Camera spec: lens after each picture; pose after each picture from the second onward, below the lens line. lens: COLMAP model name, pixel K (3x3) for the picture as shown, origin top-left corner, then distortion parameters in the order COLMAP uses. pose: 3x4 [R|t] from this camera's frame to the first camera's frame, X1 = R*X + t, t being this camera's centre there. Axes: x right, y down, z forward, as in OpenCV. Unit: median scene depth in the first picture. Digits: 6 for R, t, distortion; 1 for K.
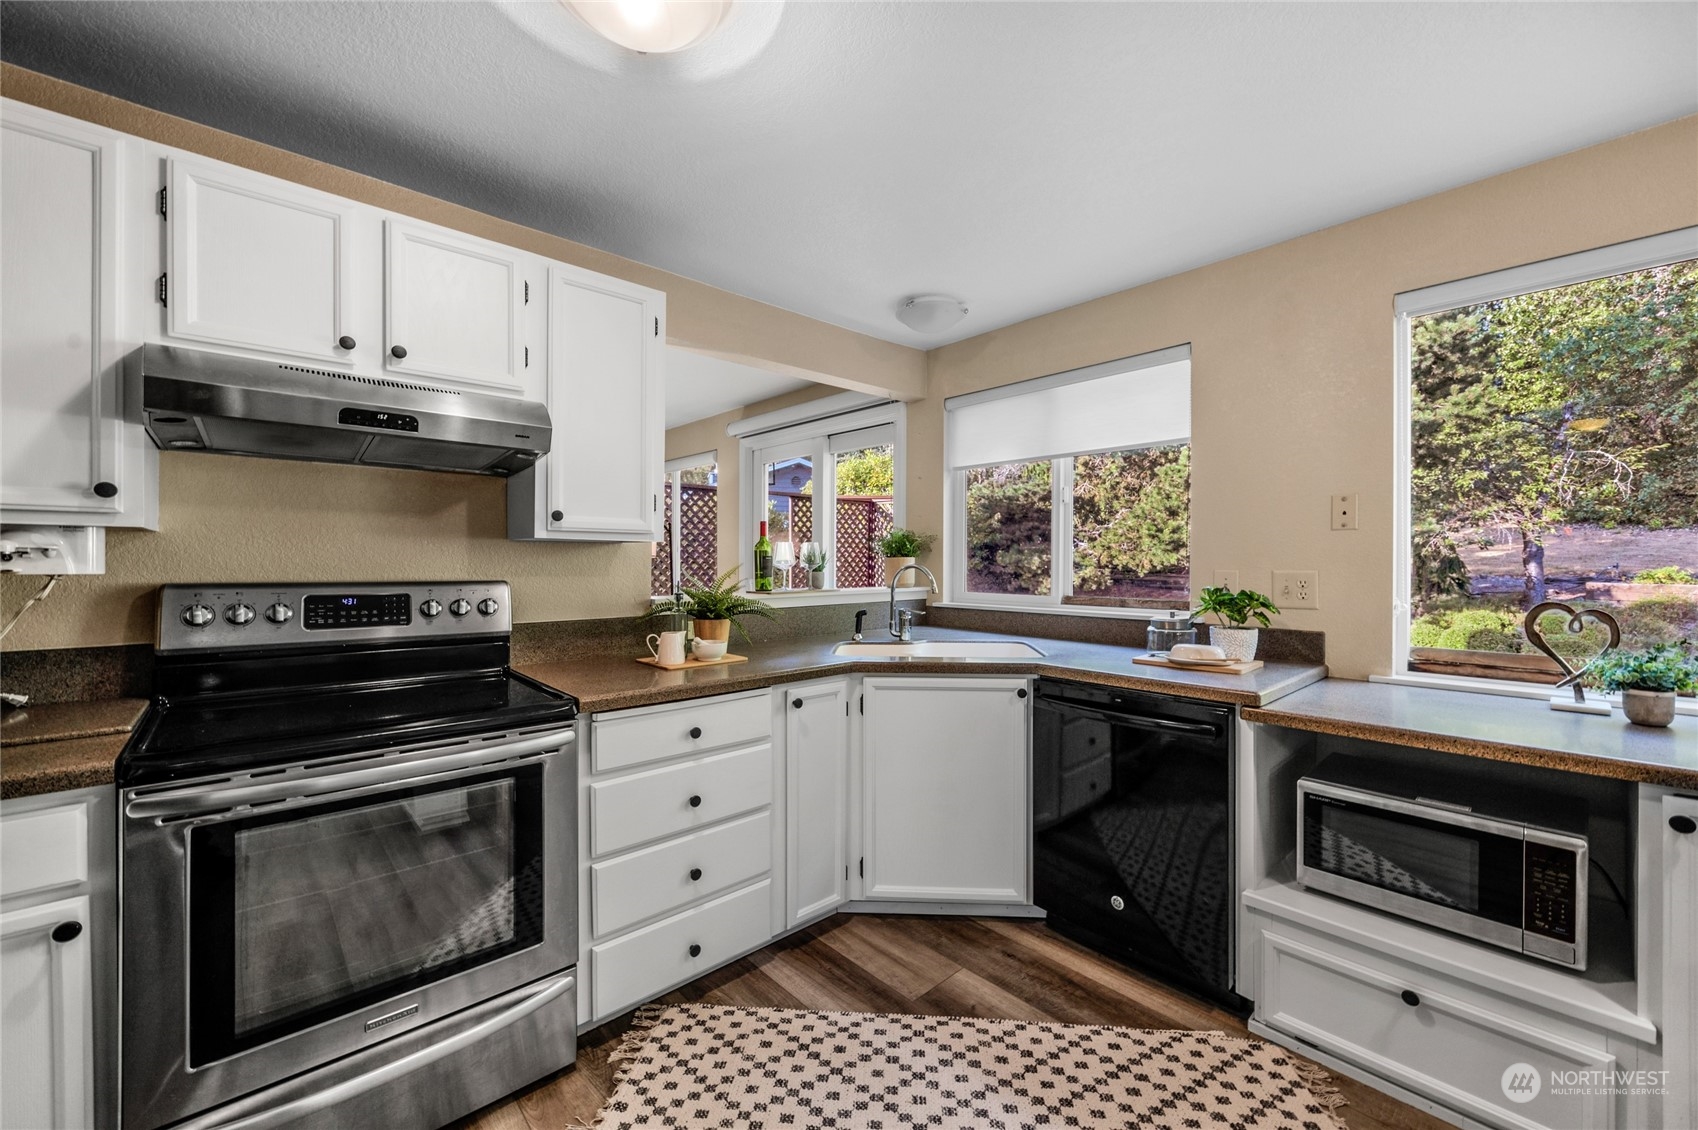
lens RADIAL K [[670.4, 0, 851.1], [0, 670.4, 561.0], [0, 0, 1]] dist [0.000013, 0.000295]
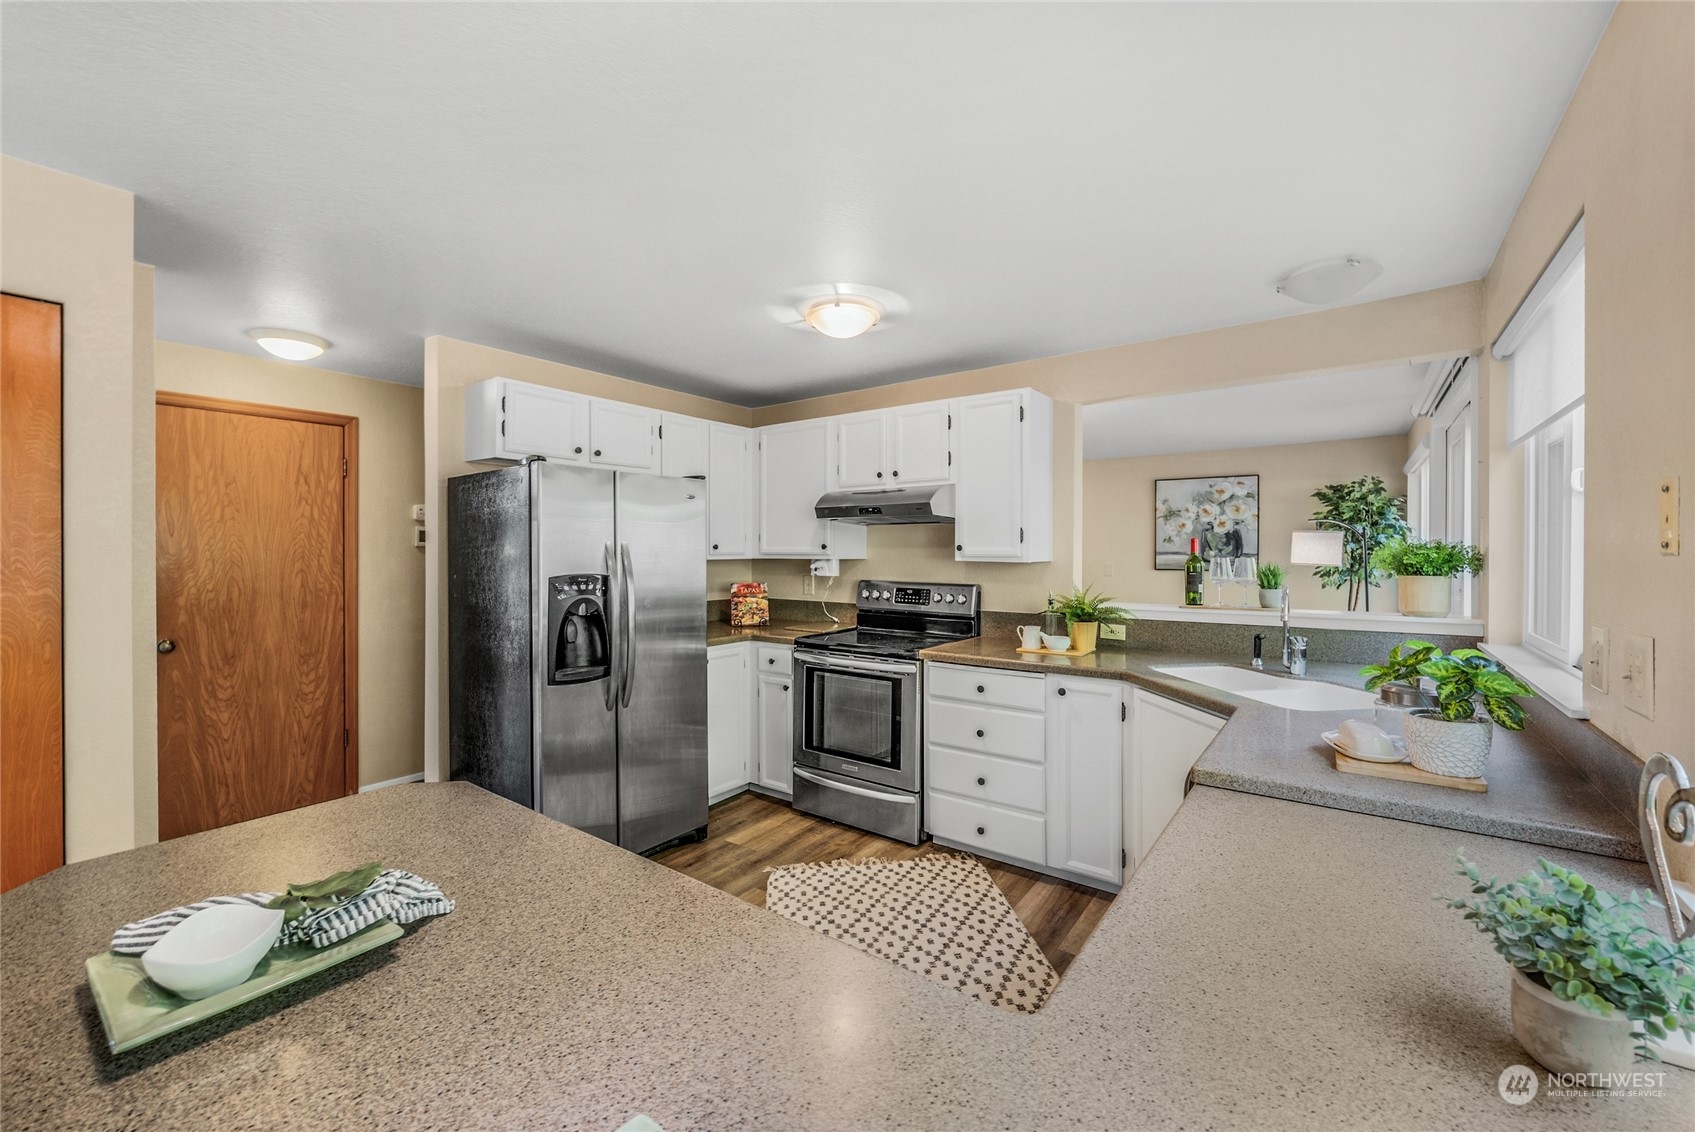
lens RADIAL K [[671.5, 0, 823.8], [0, 671.5, 556.5], [0, 0, 1]] dist [-0.000948, 0.000003]
pose [[0.161243, 0.002484, -0.986912, 1.227358], [0.002794, 0.999992, 0.002974, -0.052688], [0.986911, -0.003237, 0.161235, 0.399464]]
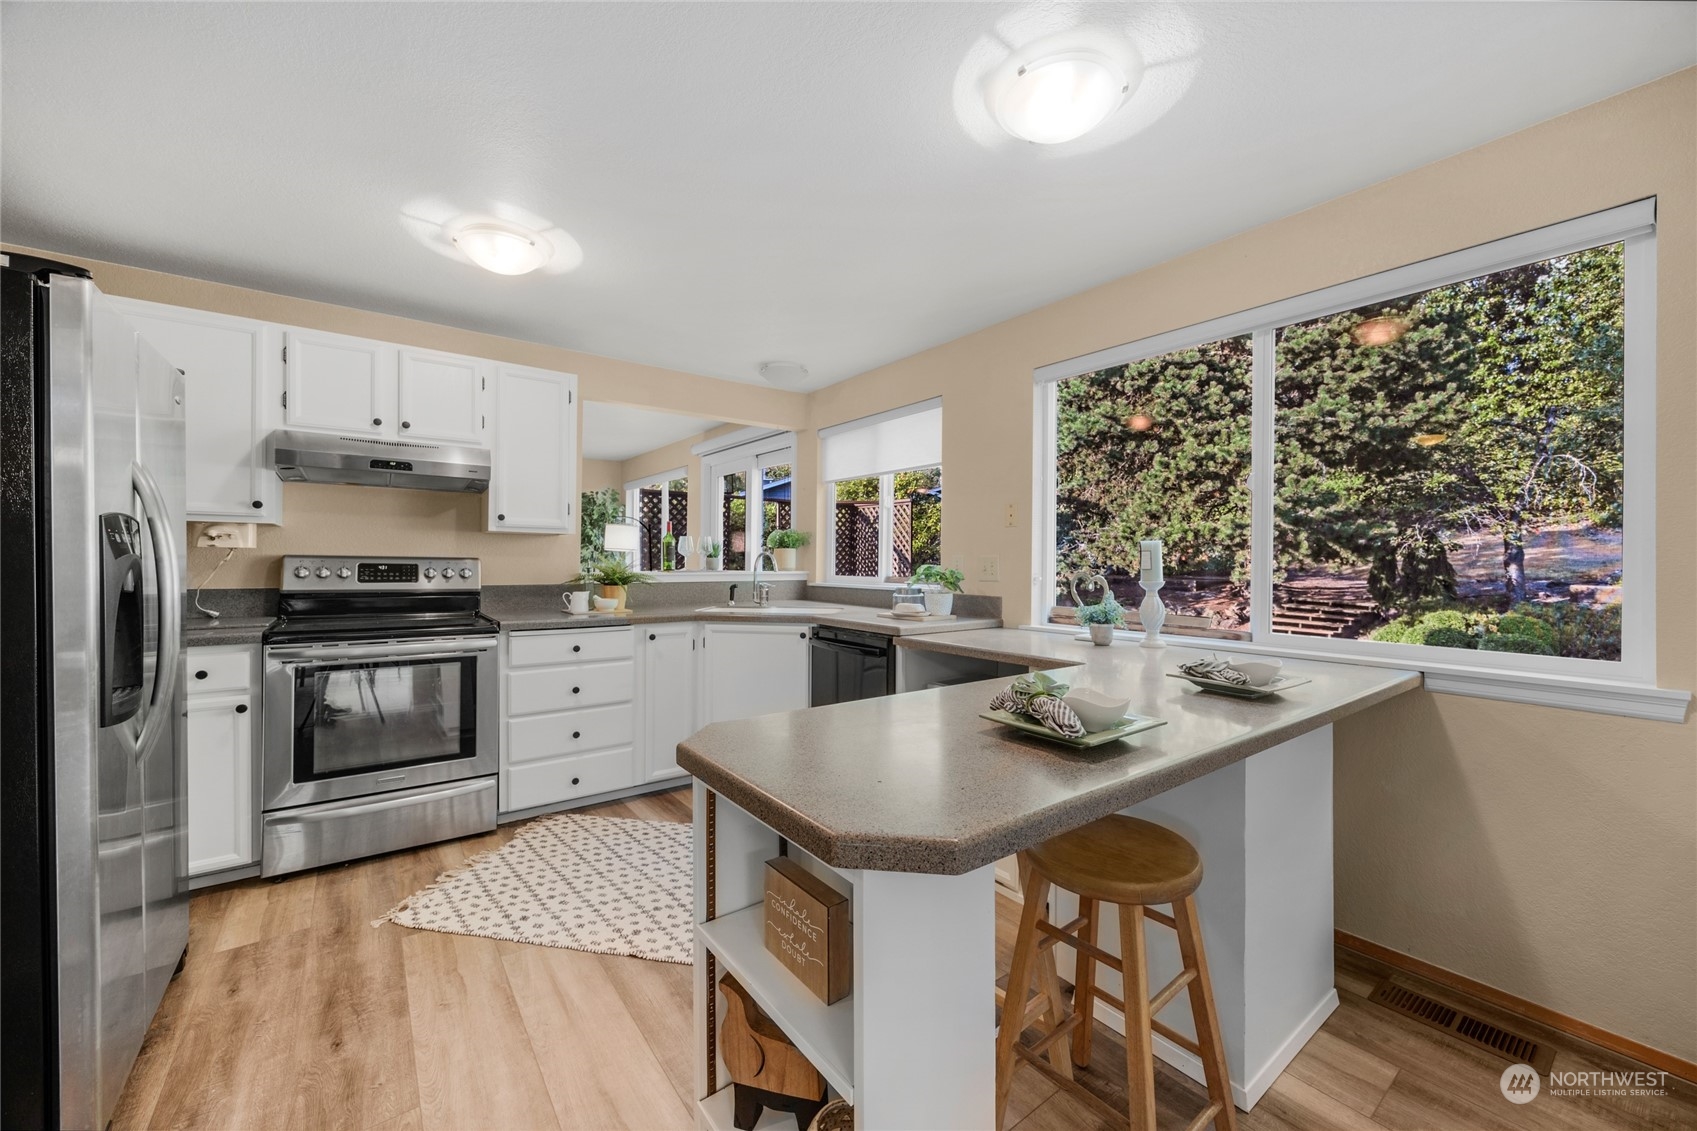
lens RADIAL K [[673.6, 0, 848.5], [0, 673.6, 565.5], [0, 0, 1]] dist [0.001049, 0.000004]
pose [[0.994167, 0.007589, -0.107588, 0.609562], [-0.007442, 0.999971, 0.001772, 0.042818], [0.107598, -0.000961, 0.994194, -0.574785]]
